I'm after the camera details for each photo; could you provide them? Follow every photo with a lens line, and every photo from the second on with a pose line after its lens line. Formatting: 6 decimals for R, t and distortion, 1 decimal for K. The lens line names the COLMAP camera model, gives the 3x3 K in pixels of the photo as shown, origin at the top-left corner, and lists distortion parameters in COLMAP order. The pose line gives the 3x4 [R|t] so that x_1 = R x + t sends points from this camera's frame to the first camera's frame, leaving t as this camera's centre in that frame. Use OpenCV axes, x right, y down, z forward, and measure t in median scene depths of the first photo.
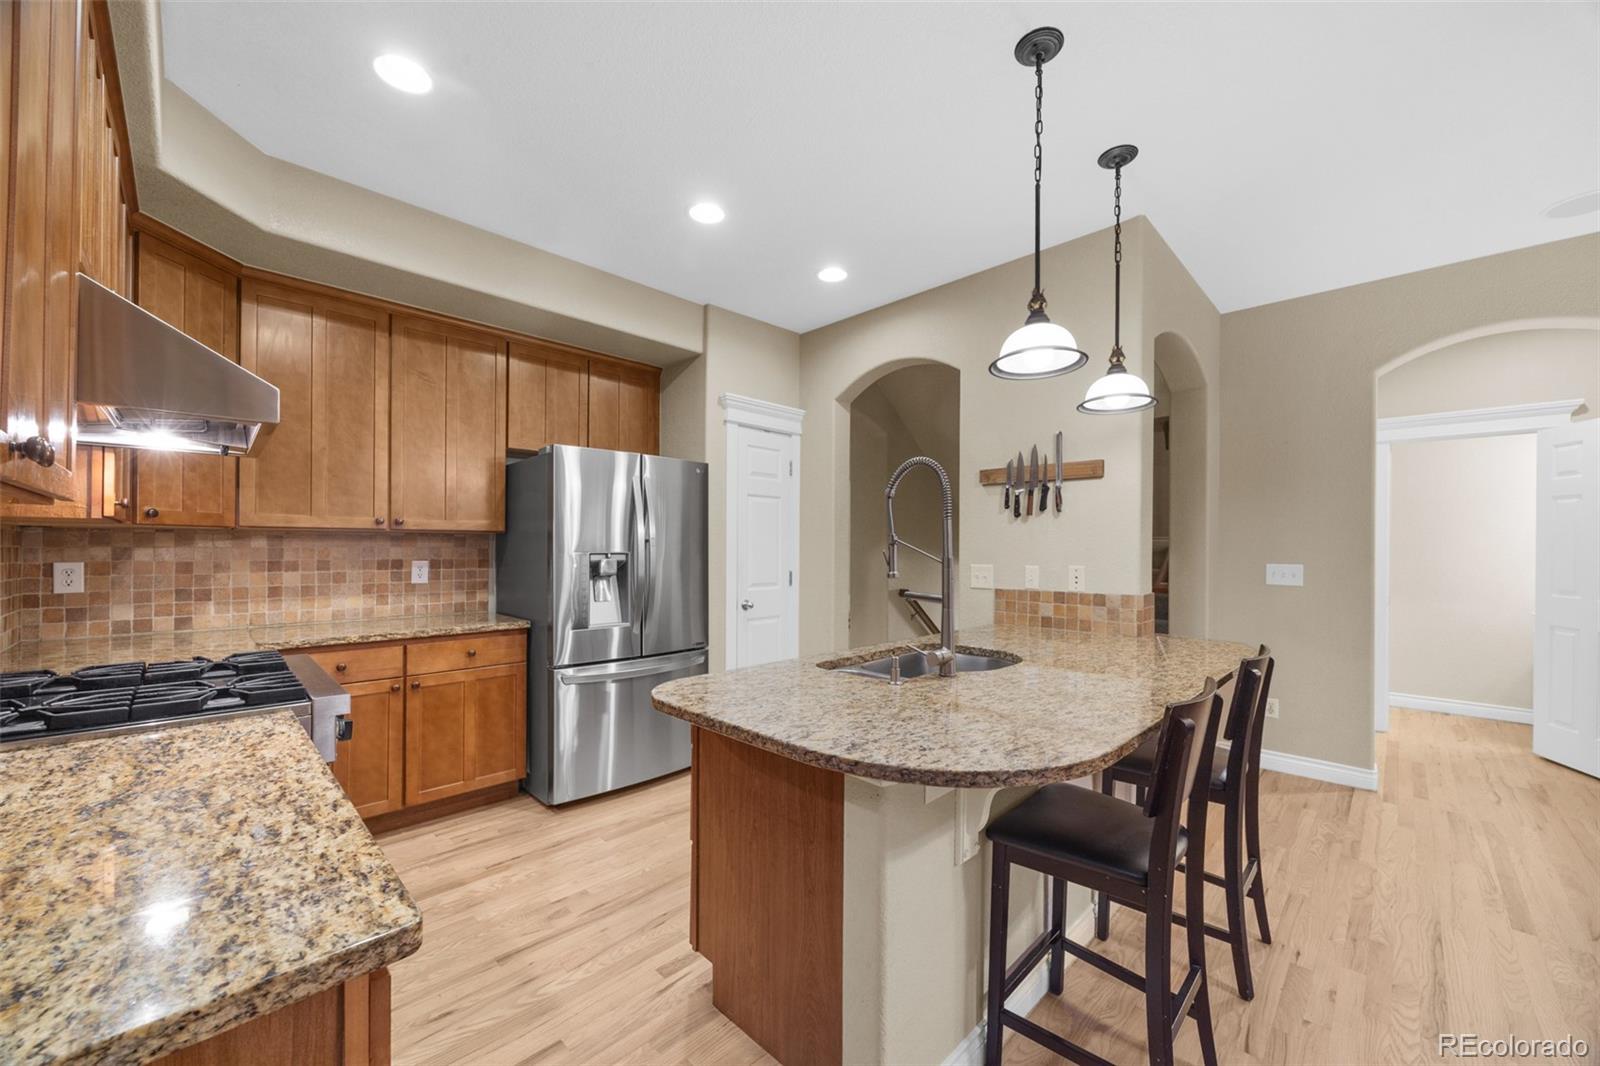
lens RADIAL K [[608.7, 0, 802.3], [0, 608.7, 549.2], [0, 0, 1]] dist [-0.002081, 0.000667]
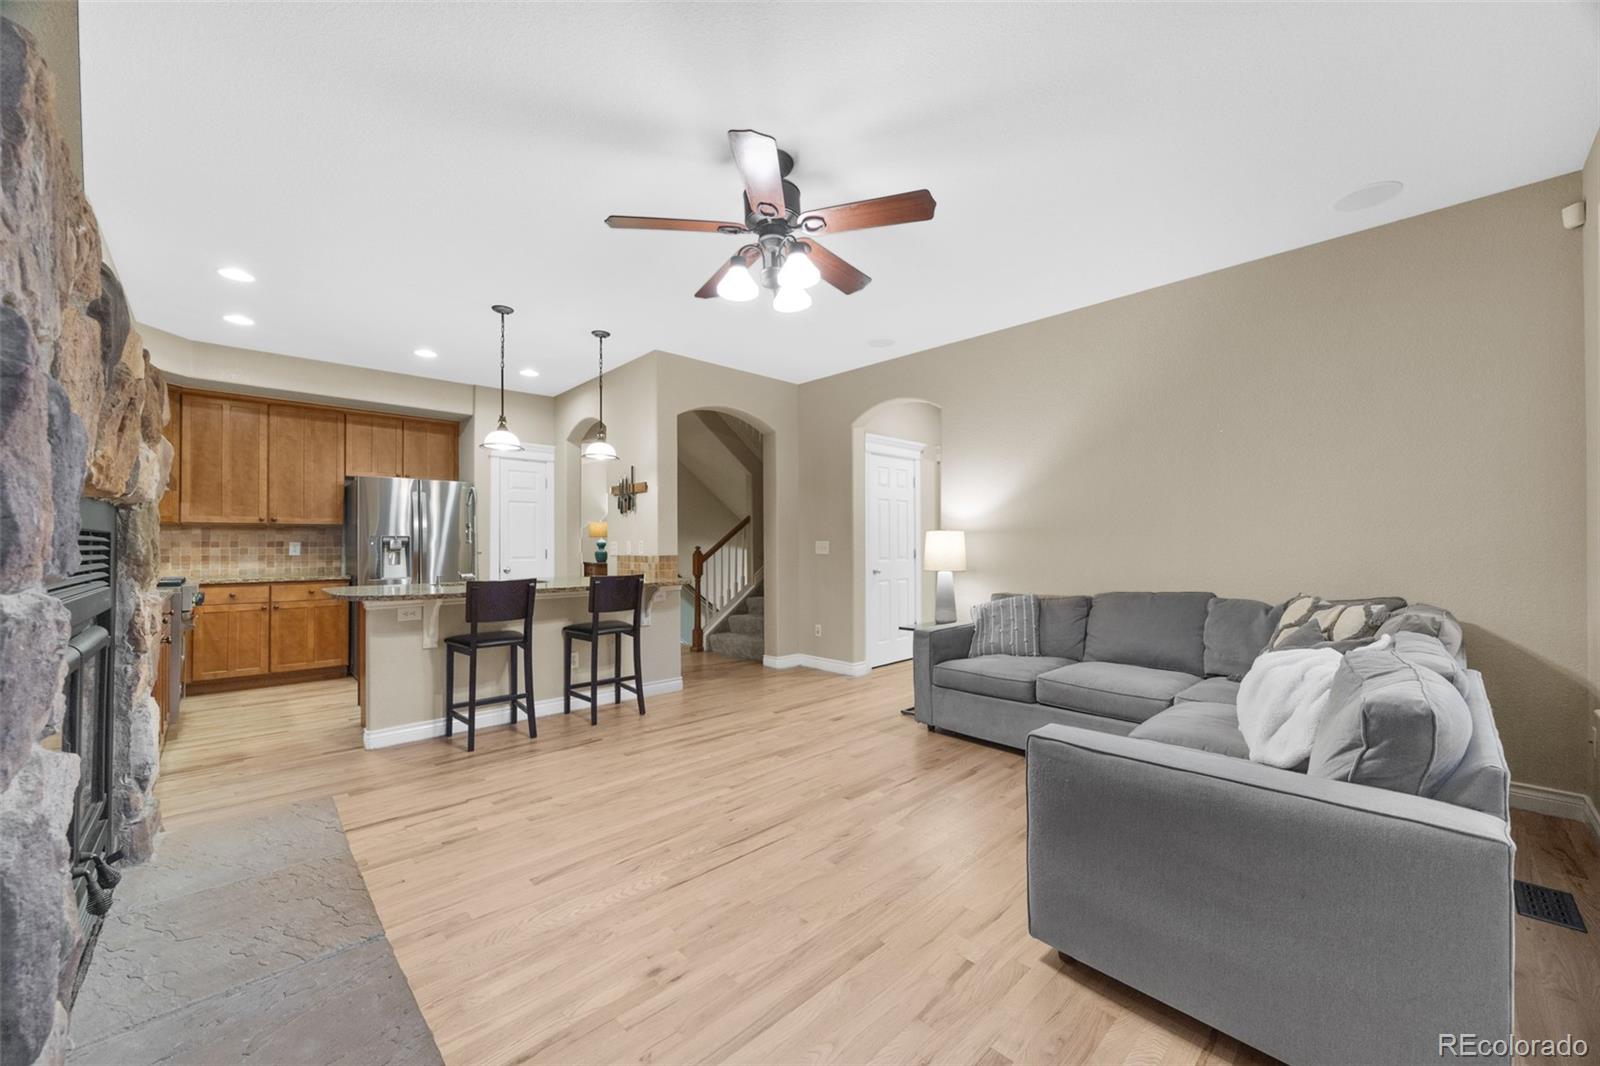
lens RADIAL K [[608.7, 0, 797.2], [0, 608.7, 540.2], [0, 0, 1]] dist [-0.002081, 0.000667]
pose [[0.999508, -0.007684, -0.030421, 0.948913], [0.007410, 0.999931, -0.009126, 0.044590], [0.030489, 0.008896, 0.999496, -0.758737]]
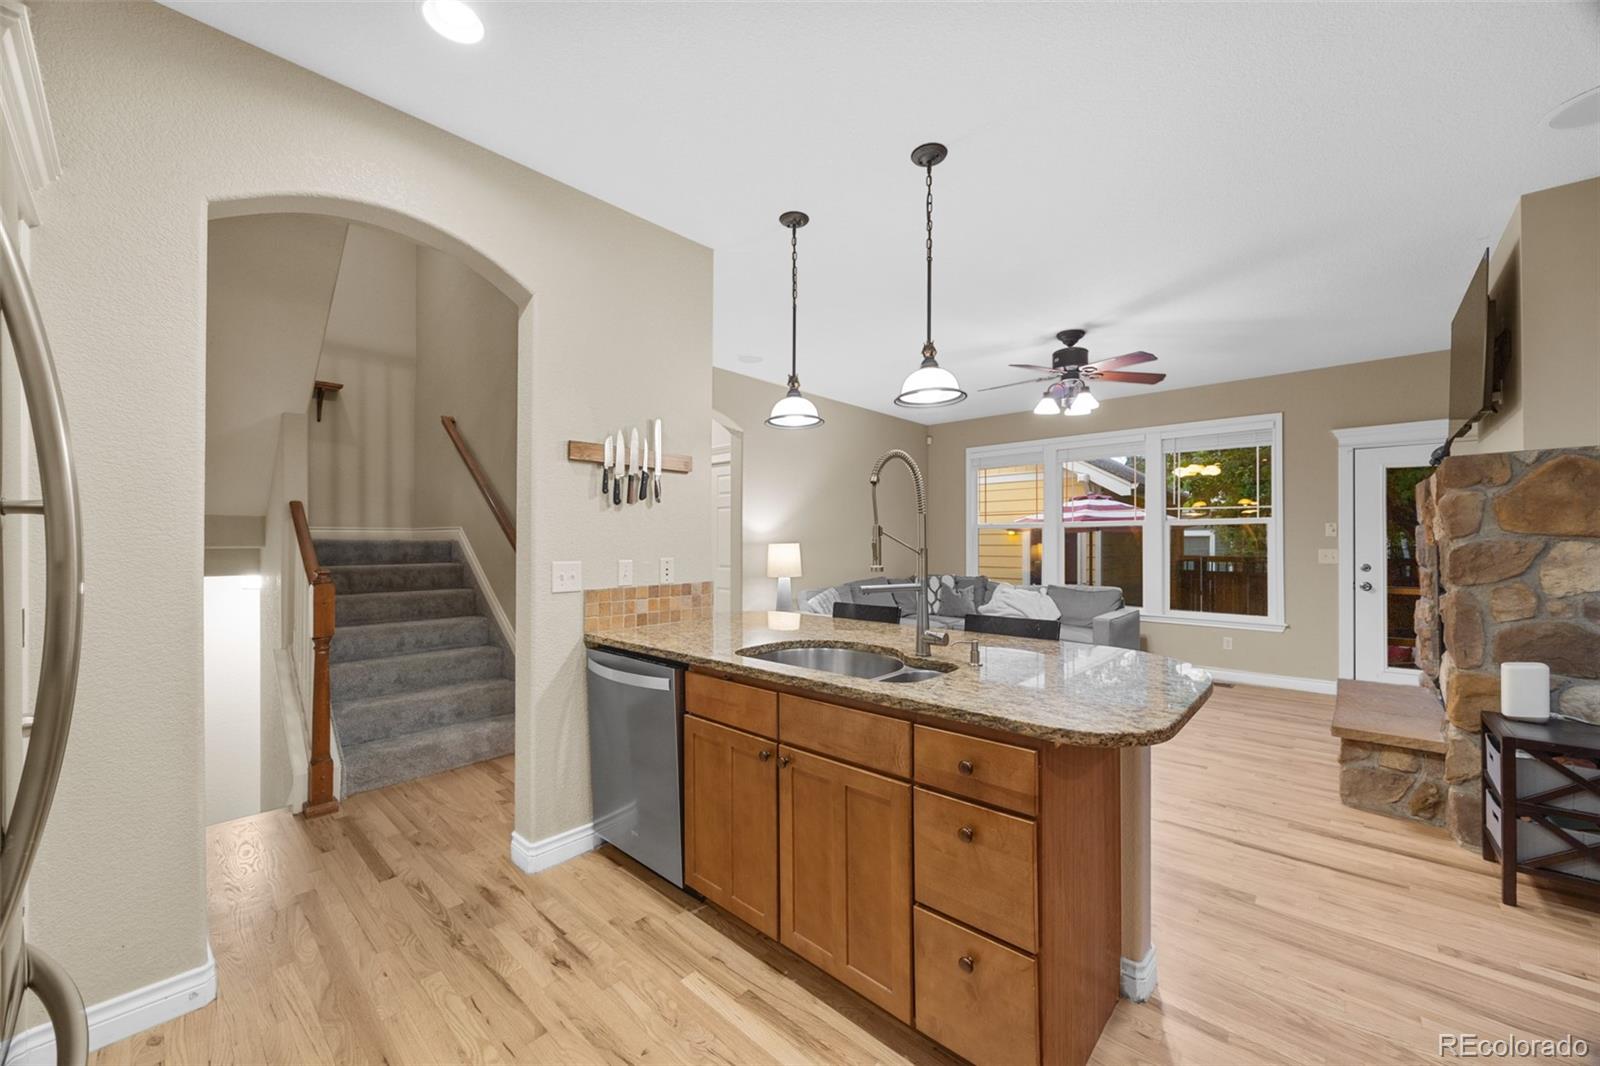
lens RADIAL K [[608.7, 0, 800.5], [0, 608.7, 534.4], [0, 0, 1]] dist [-0.002081, 0.000667]
pose [[-0.045237, 0.006579, 0.998955, -0.549283], [0.002919, 0.999975, -0.006454, -0.003935], [-0.998972, 0.002624, -0.045255, 0.812690]]
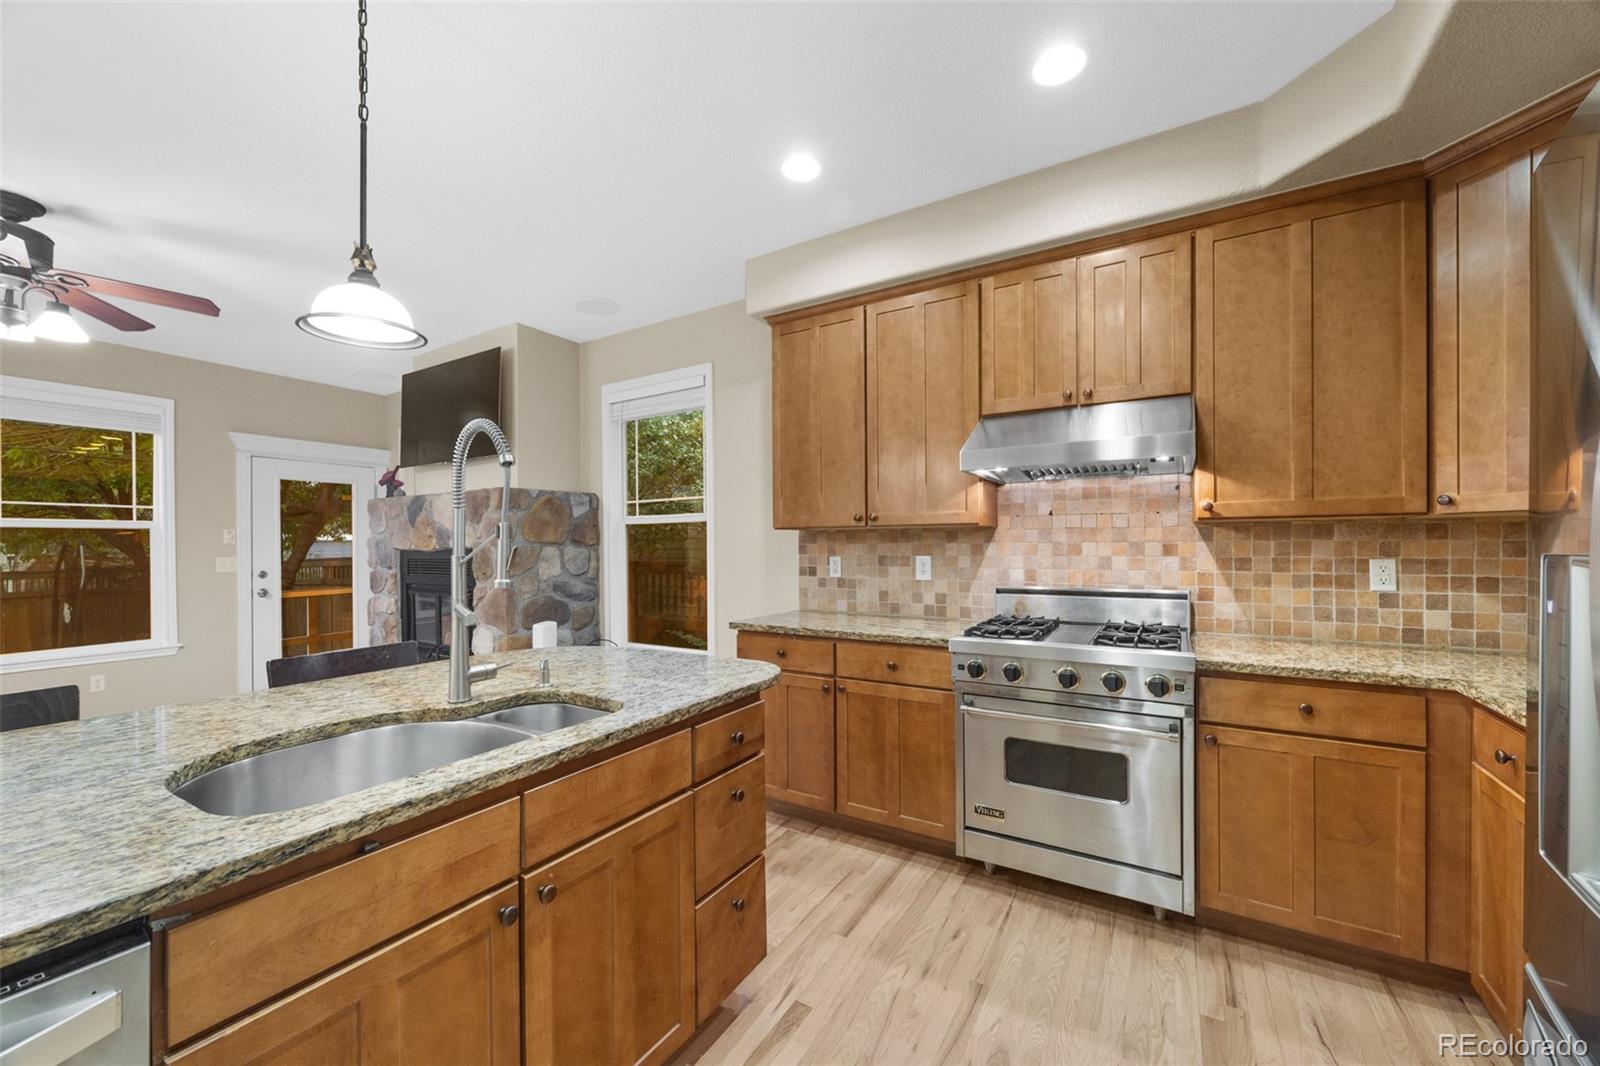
lens RADIAL K [[608.7, 0, 799.9], [0, 608.7, 552.4], [0, 0, 1]] dist [-0.002081, 0.000667]
pose [[-0.972488, 0.004513, -0.232909, -0.010722], [0.001828, 0.999929, 0.011746, 0.001759], [0.232946, 0.010997, -0.972428, 1.203416]]
